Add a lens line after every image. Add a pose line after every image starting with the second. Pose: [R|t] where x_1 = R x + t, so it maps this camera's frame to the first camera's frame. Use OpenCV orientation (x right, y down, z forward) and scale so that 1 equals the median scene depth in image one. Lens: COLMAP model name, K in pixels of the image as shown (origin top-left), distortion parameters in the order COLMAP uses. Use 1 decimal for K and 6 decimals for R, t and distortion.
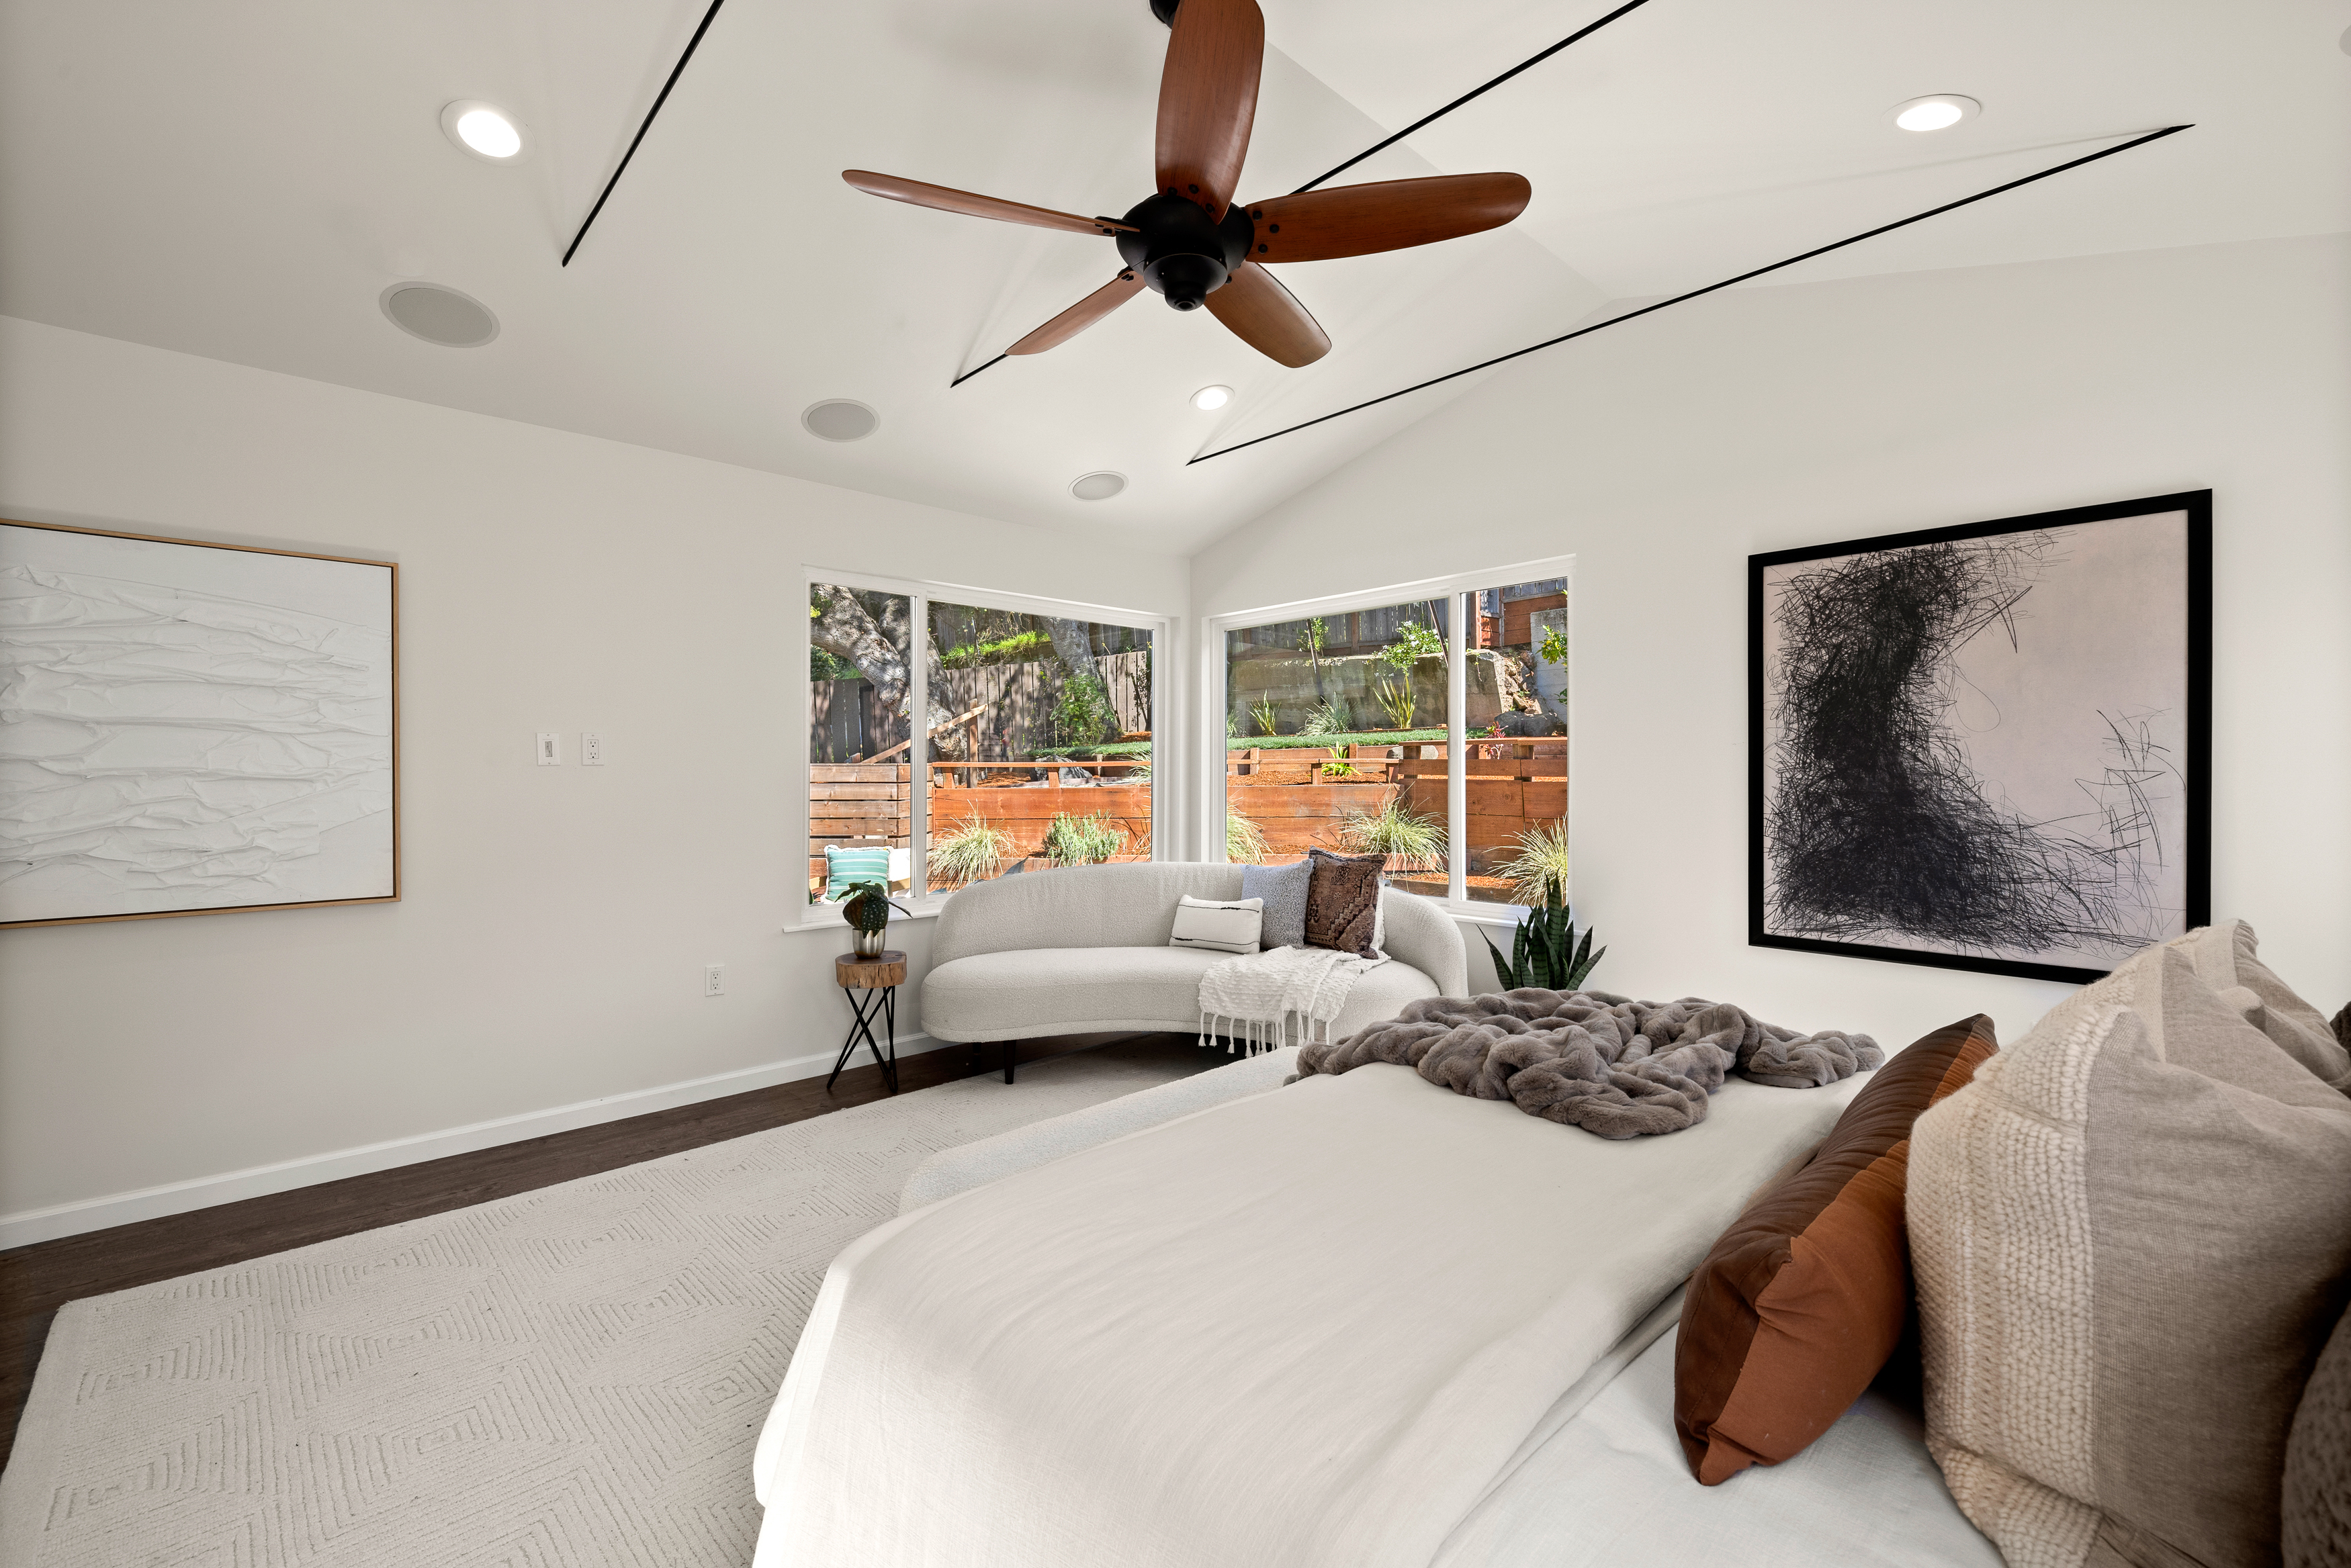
lens RADIAL K [[984.5, 0, 1167.6], [0, 984.5, 778.8], [0, 0, 1]] dist [0.000454, 0.000113]
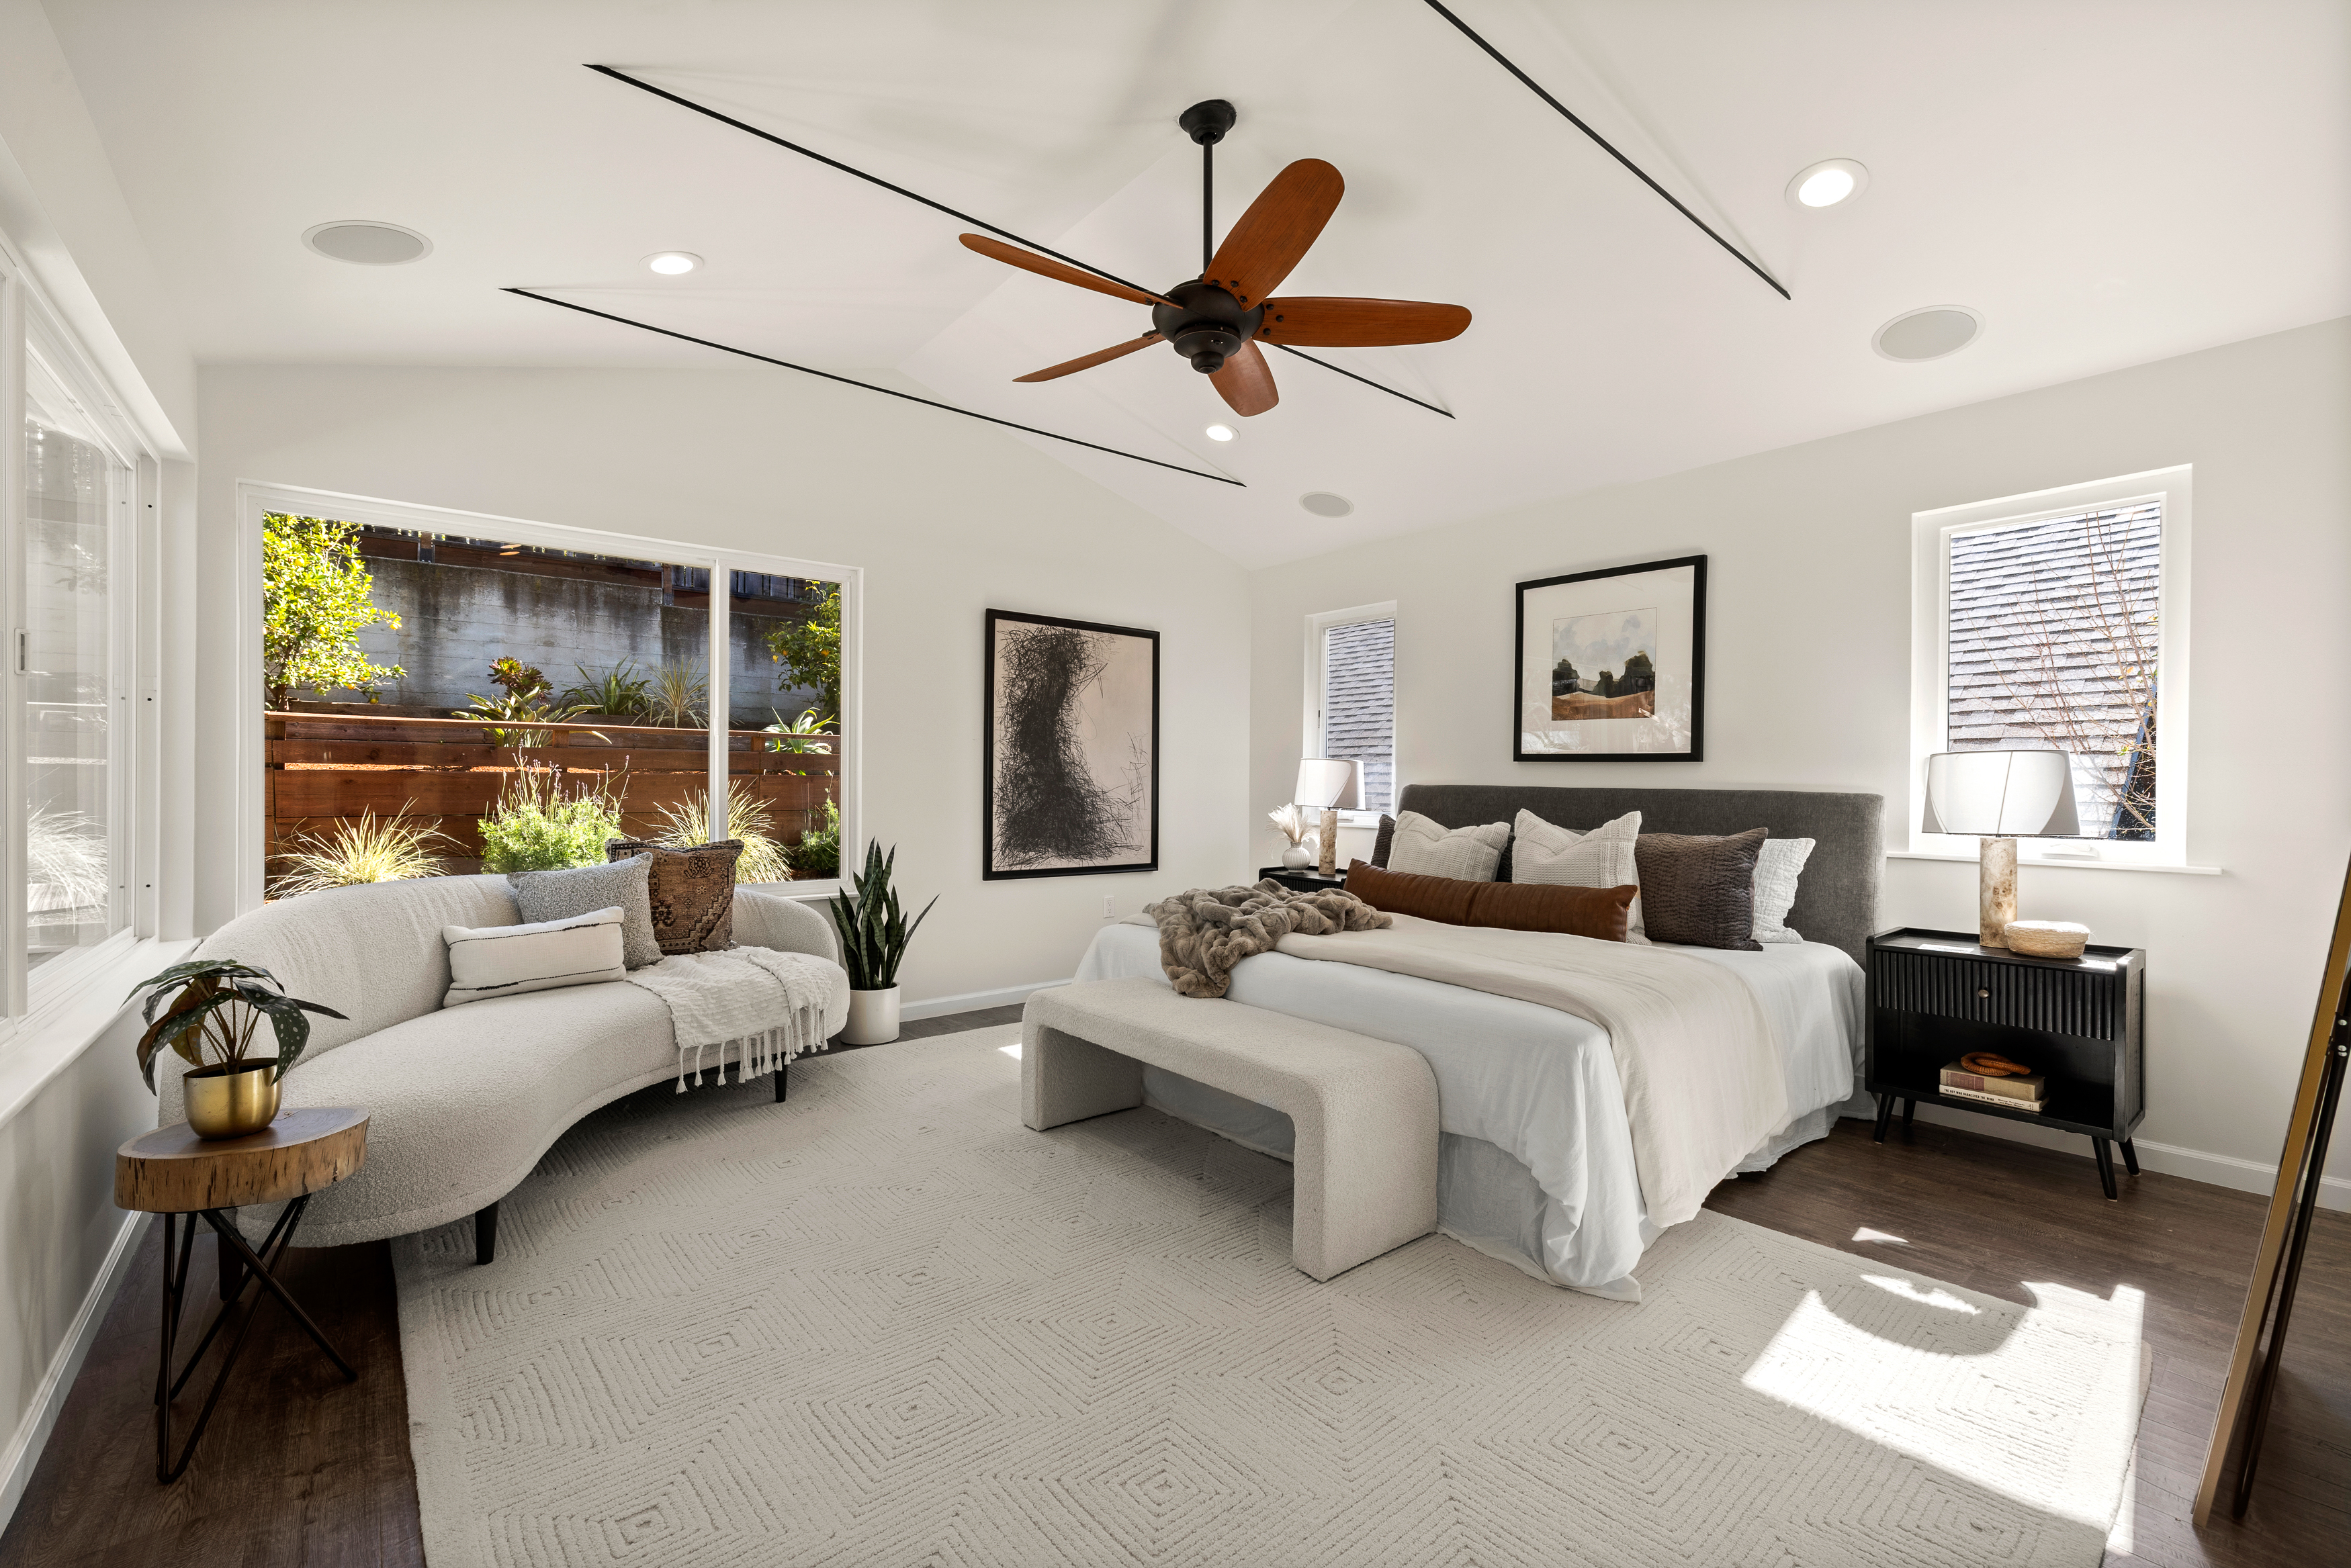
lens RADIAL K [[984.5, 0, 1168.2], [0, 984.5, 787.8], [0, 0, 1]] dist [0.000454, 0.000113]
pose [[0.072828, -0.004220, 0.997336, -0.863126], [-0.003804, 0.999983, 0.004509, 0.027887], [-0.997337, -0.004122, 0.072811, 0.666738]]
